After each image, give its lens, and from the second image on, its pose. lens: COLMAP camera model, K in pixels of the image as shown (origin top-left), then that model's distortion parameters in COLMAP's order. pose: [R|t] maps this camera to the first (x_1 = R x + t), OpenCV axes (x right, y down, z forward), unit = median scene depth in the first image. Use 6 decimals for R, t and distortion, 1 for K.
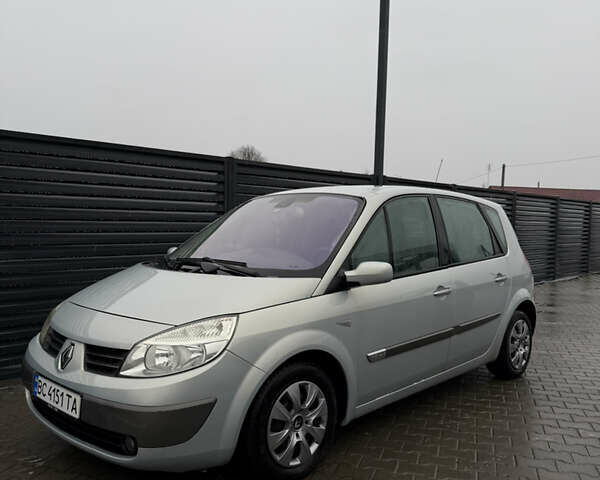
lens RADIAL K [[560.8, 0, 296.7], [0, 560.8, 237.3], [0, 0, 1]] dist [0.119790, -0.212000]
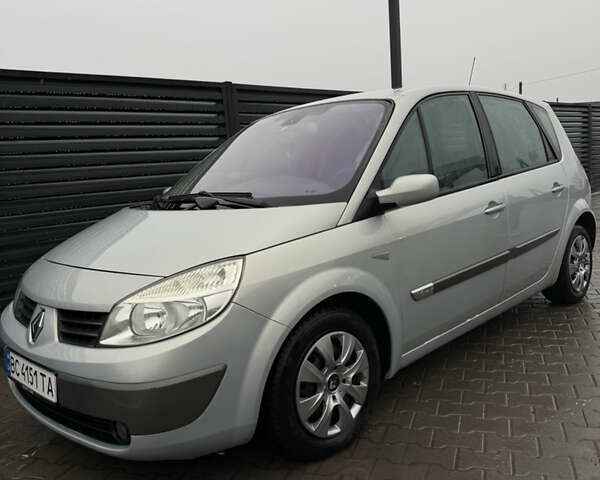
lens RADIAL K [[559.0, 0, 300.0], [0, 559.0, 240.0], [0, 0, 1]] dist [0.127228, -0.213534]
pose [[0.995659, -0.087840, -0.030780, -0.002334], [0.090598, 0.990430, 0.104113, 0.036740], [0.021340, -0.106450, 0.994089, 0.208244]]
